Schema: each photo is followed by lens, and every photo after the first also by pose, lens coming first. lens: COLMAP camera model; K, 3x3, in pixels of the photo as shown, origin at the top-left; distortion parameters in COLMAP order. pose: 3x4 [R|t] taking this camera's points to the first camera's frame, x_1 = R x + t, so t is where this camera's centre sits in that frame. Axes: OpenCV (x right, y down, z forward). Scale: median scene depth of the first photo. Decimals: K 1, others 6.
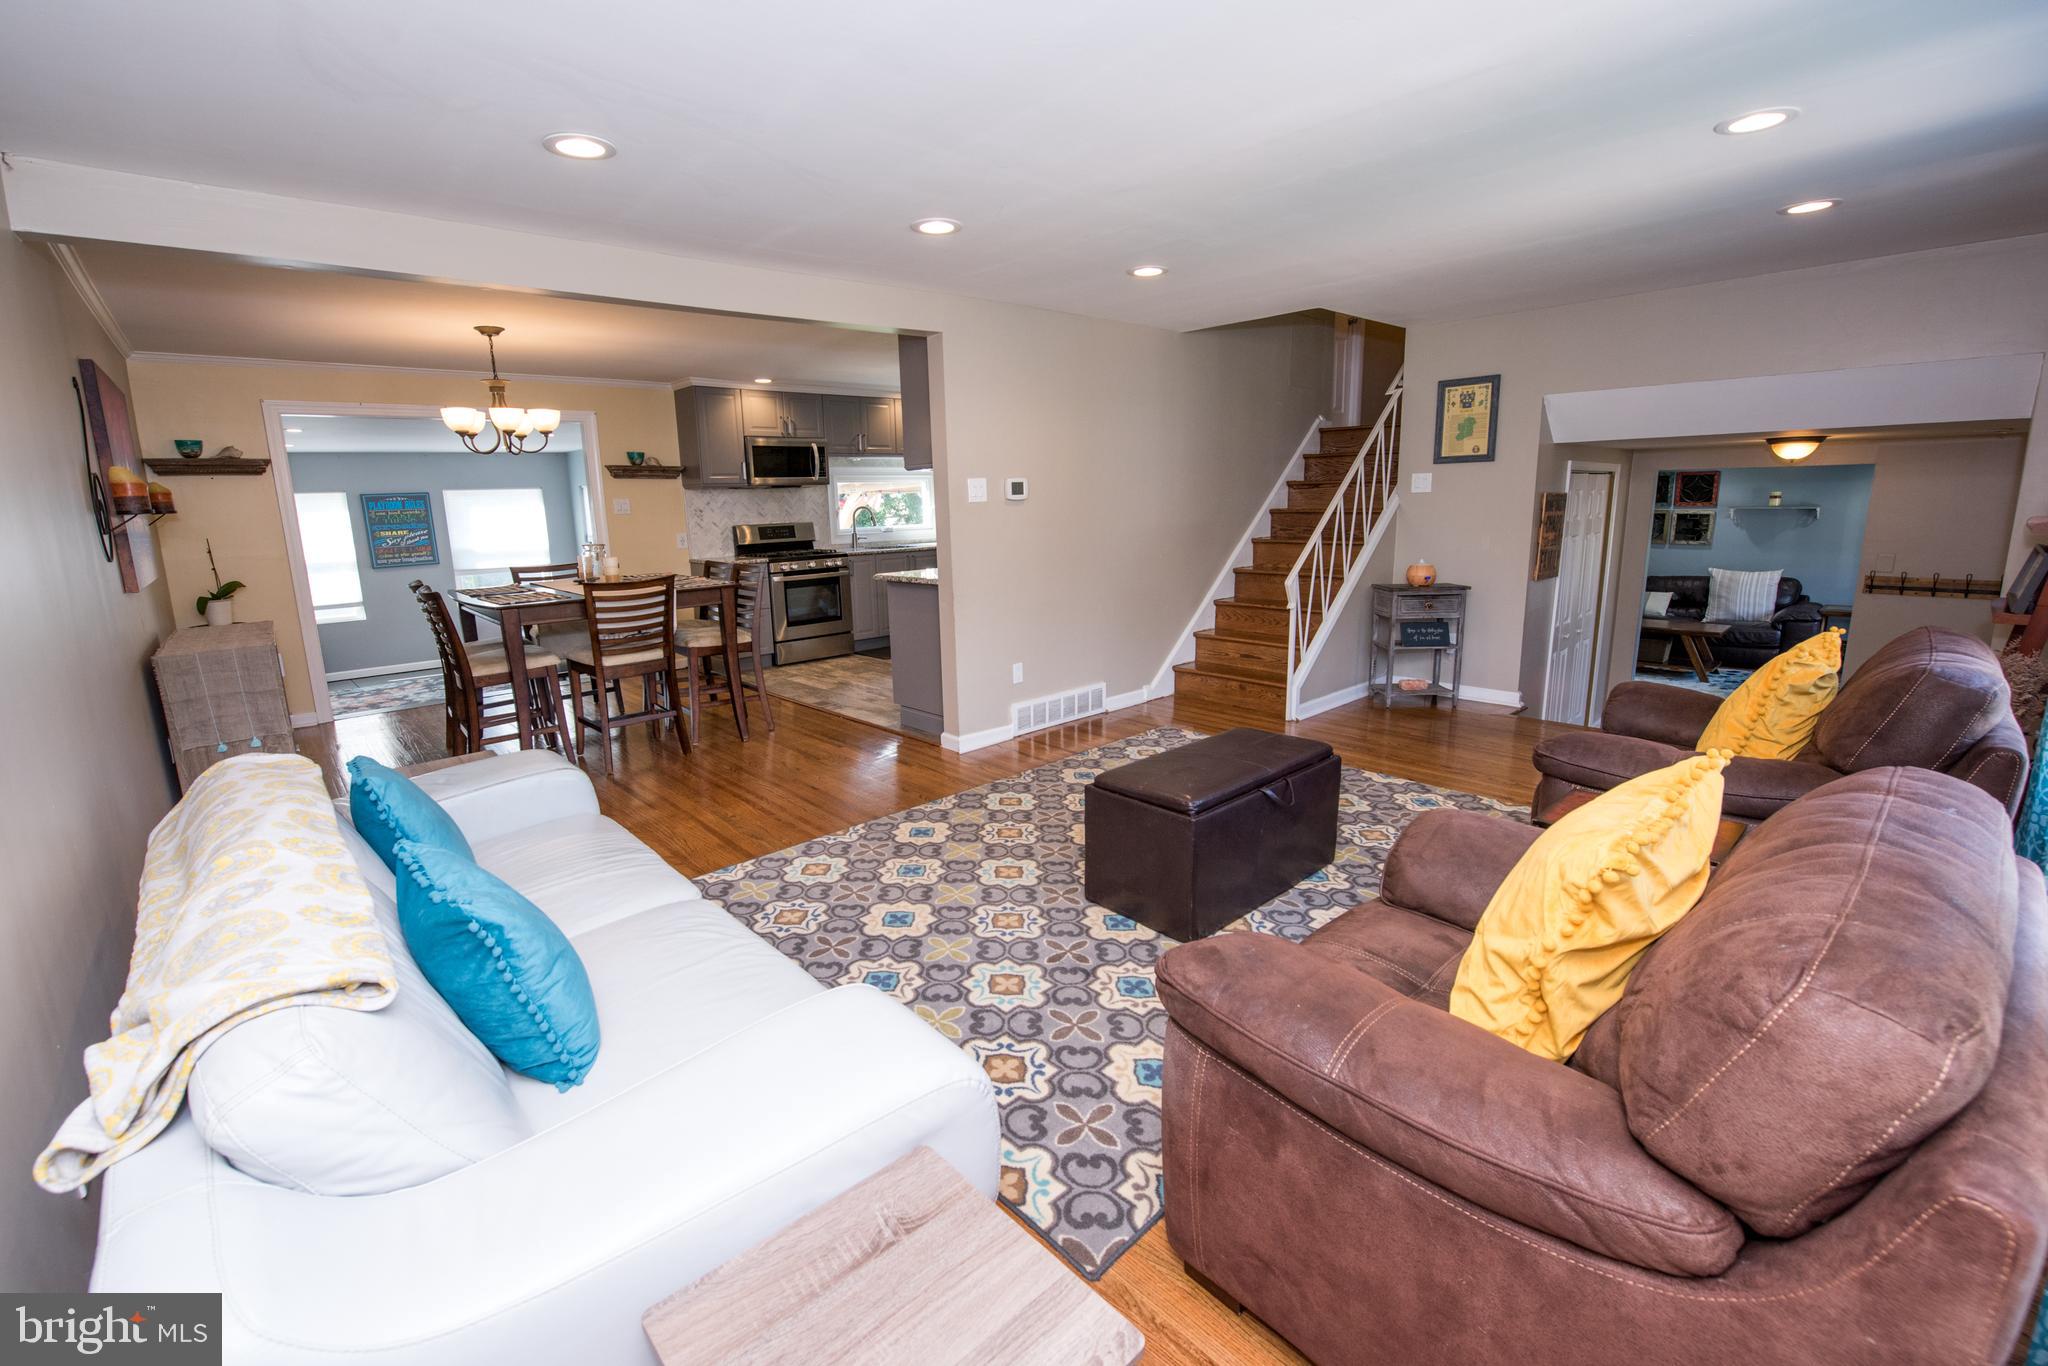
lens RADIAL K [[866.3, 0, 995.6], [0, 866.3, 668.2], [0, 0, 1]] dist [-0.015629, -0.000158]
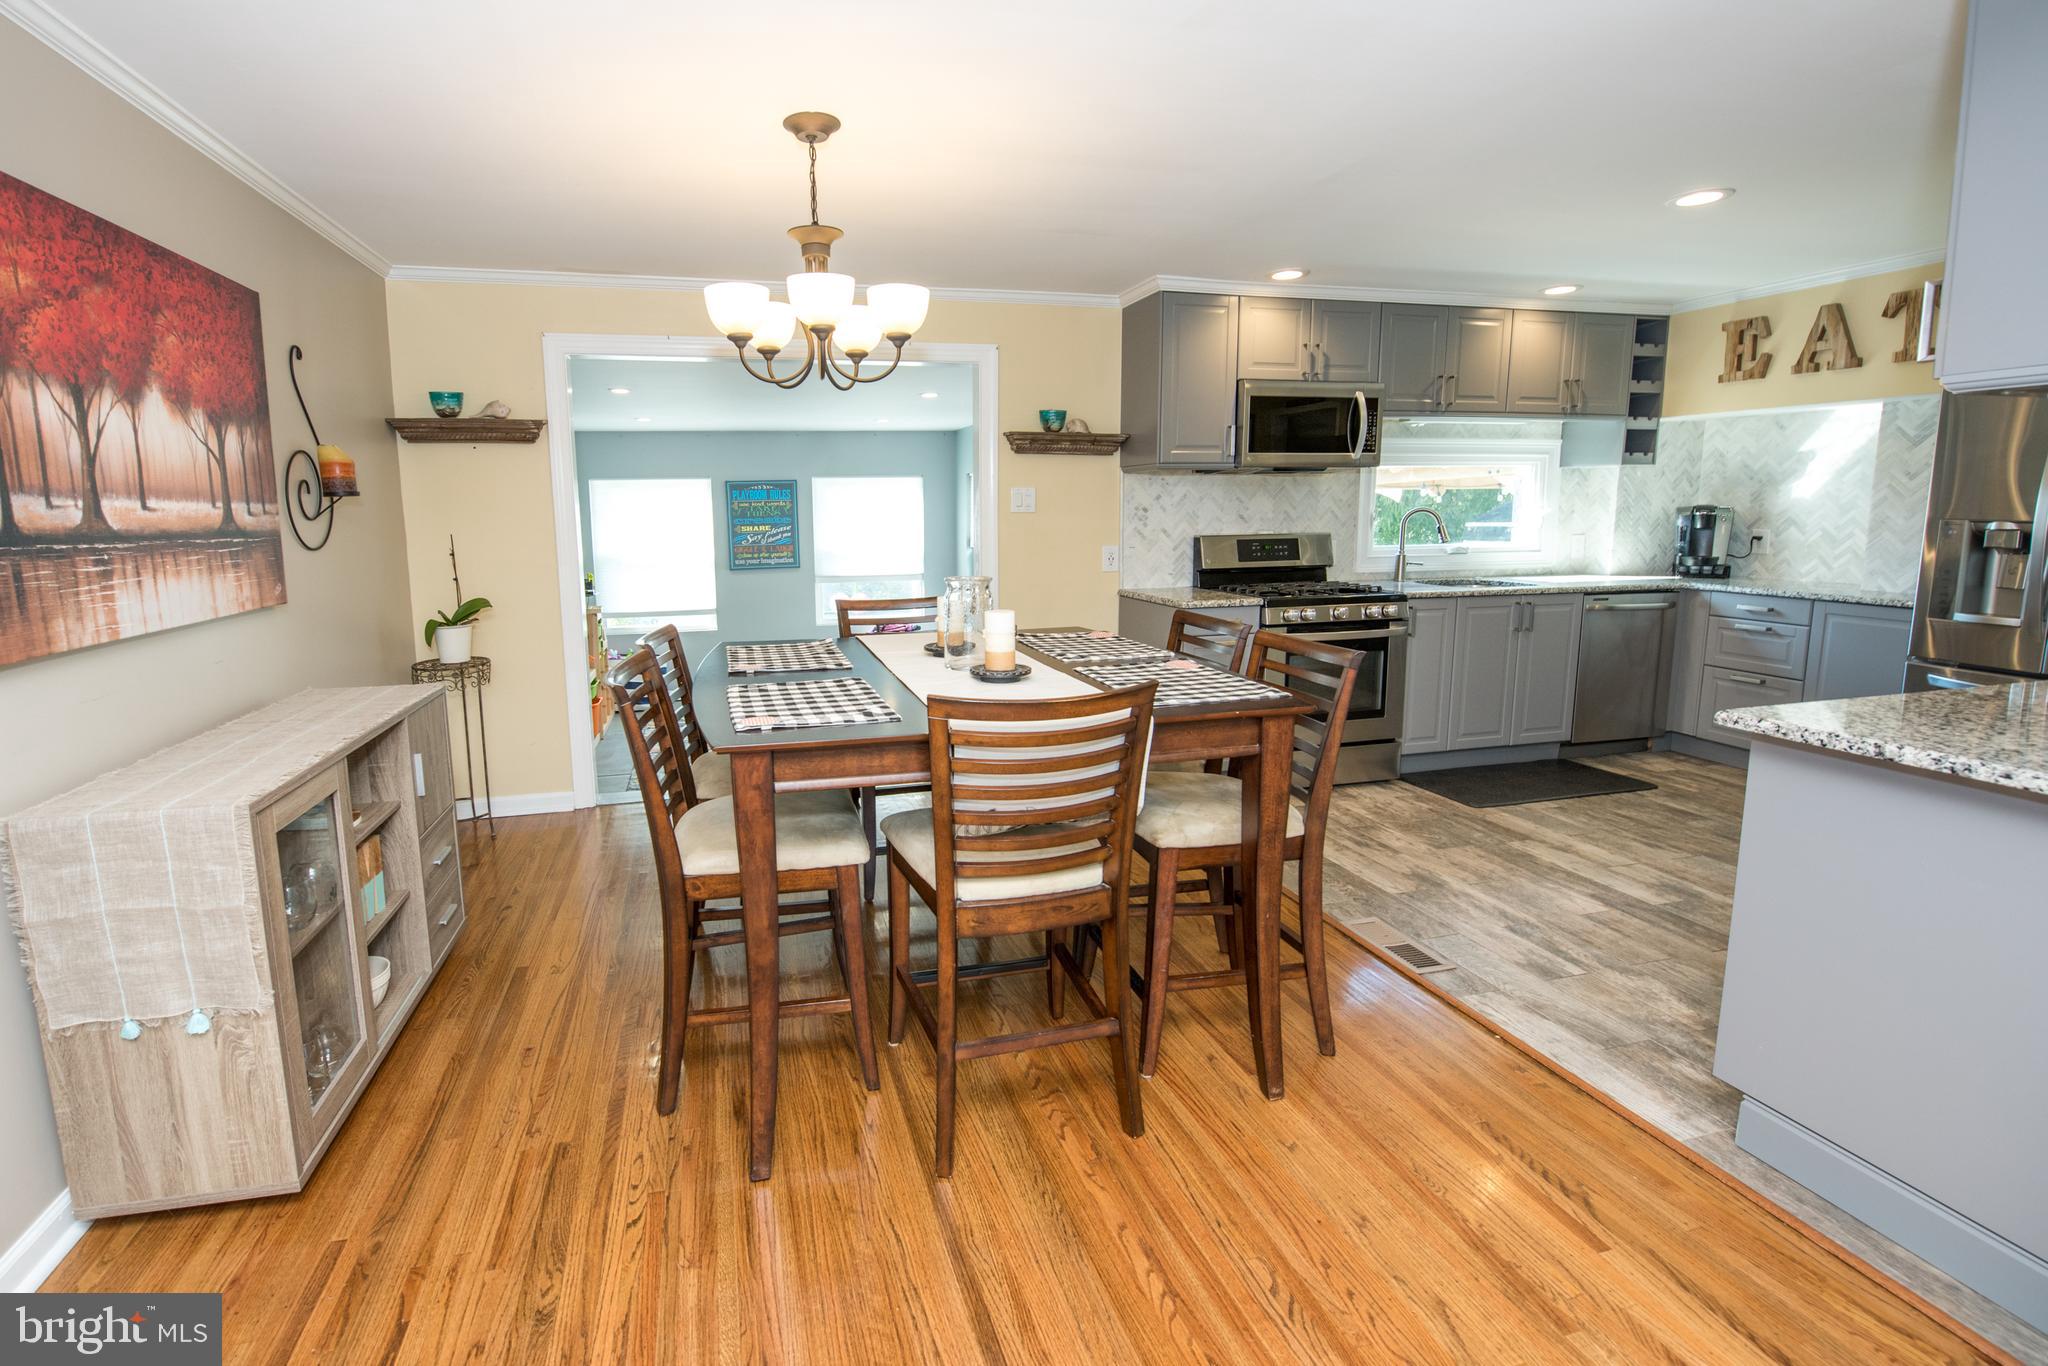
lens RADIAL K [[912.6, 0, 920.6], [0, 912.6, 627.8], [0, 0, 1]] dist [-0.017135, -0.001321]
pose [[0.878509, 0.078700, -0.471198, -0.180859], [-0.103149, 0.994320, -0.026239, -0.071070], [0.466457, 0.071655, 0.881637, 0.394224]]
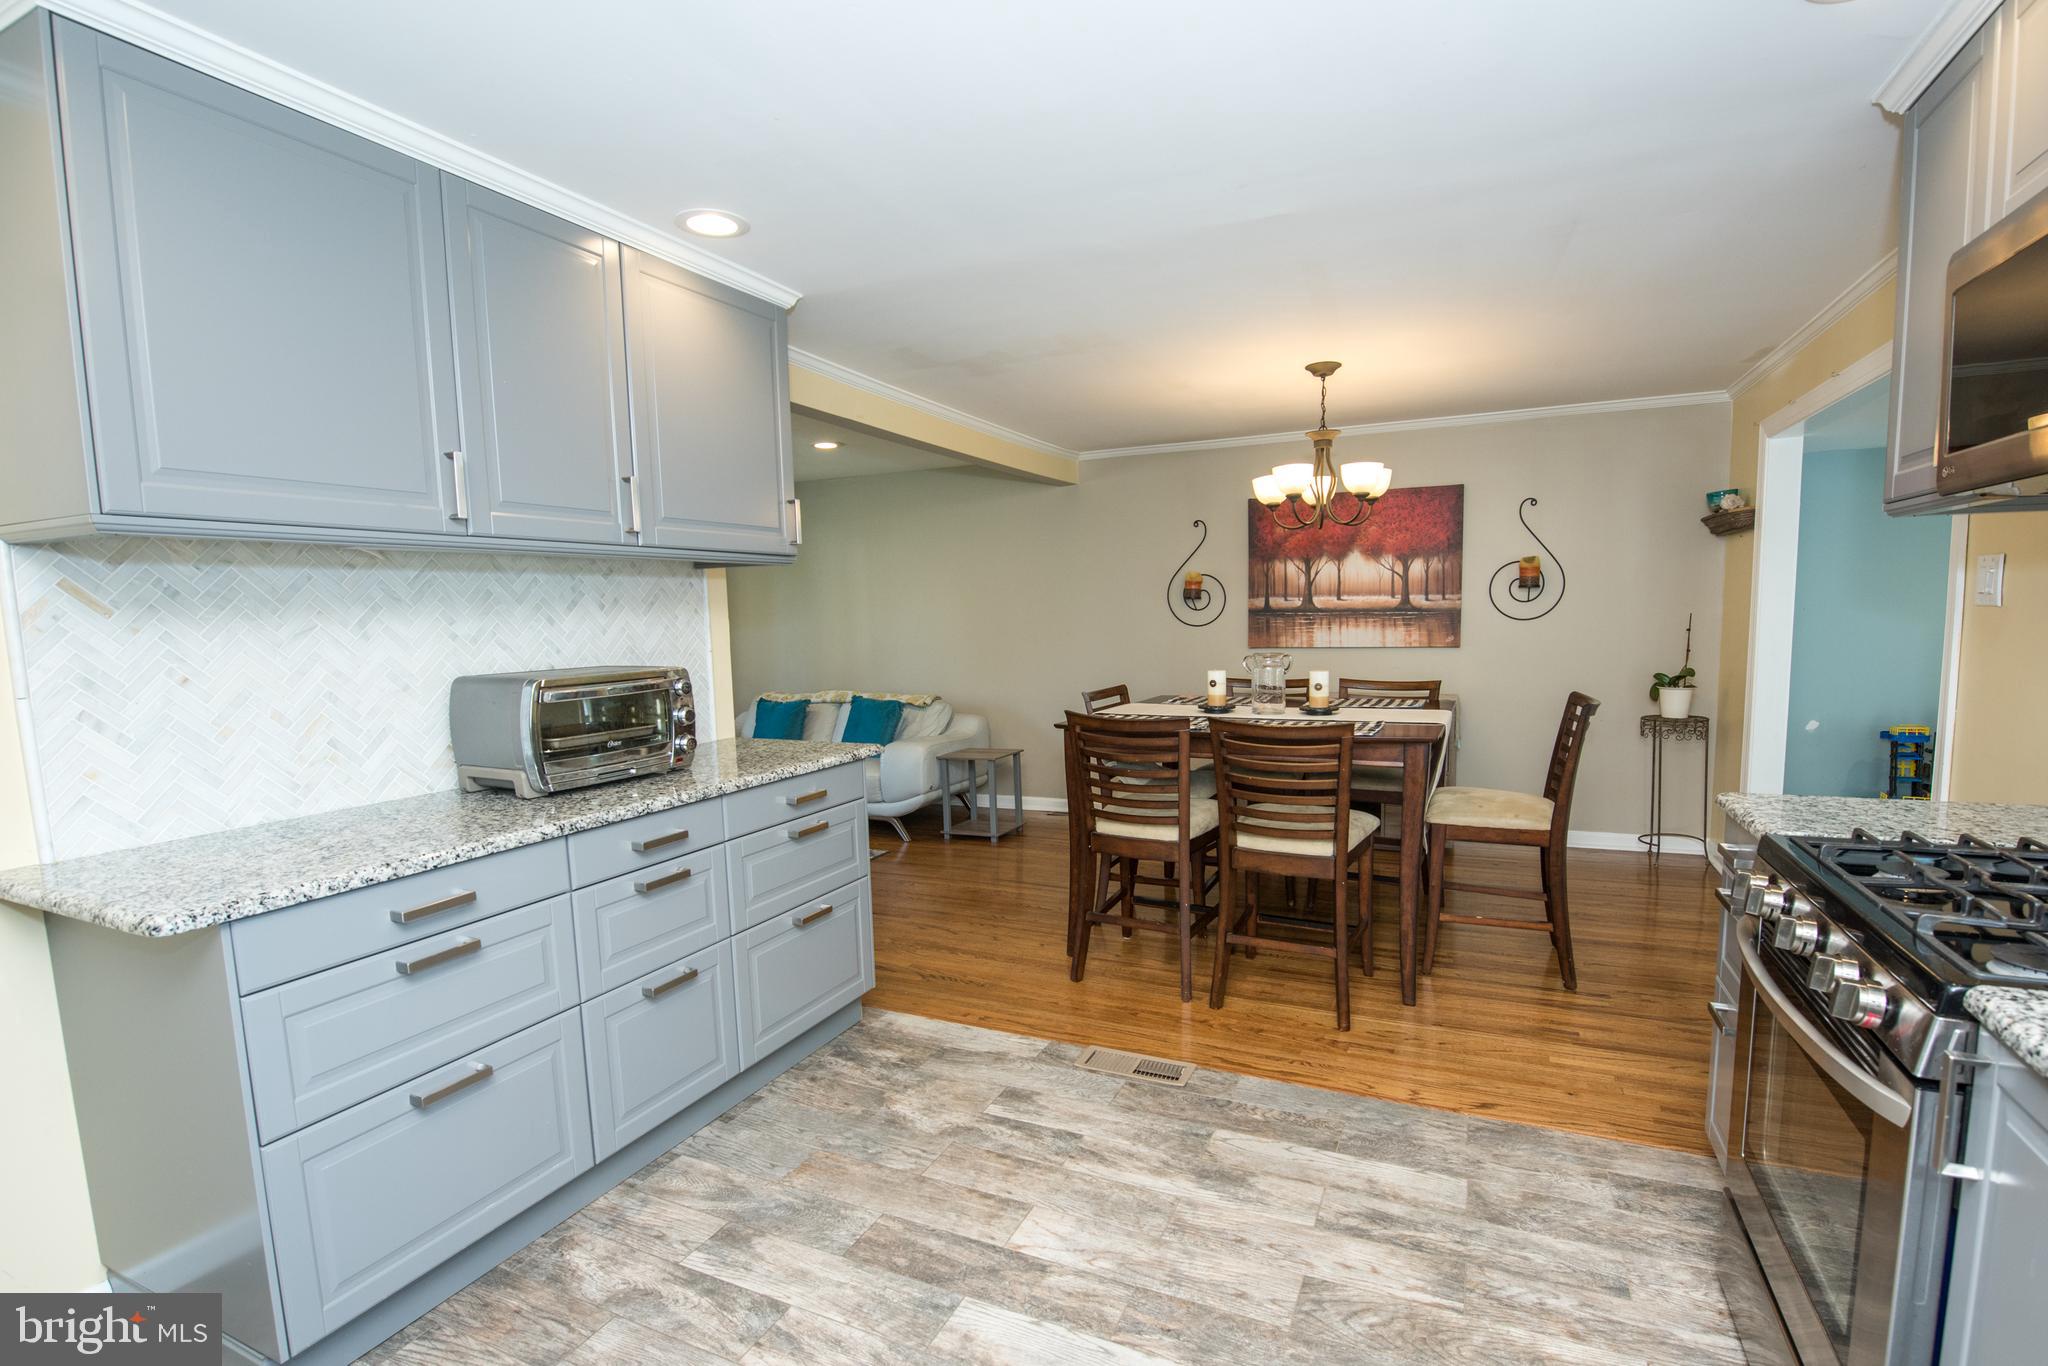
lens RADIAL K [[940.1, 0, 1061.1], [0, 940.1, 717.1], [0, 0, 1]] dist [-0.019960, -0.000590]
pose [[-0.907428, 0.097123, -0.408828, -0.001772], [-0.032133, 0.954035, 0.297966, -0.220646], [0.418976, 0.283520, -0.862598, 1.122475]]
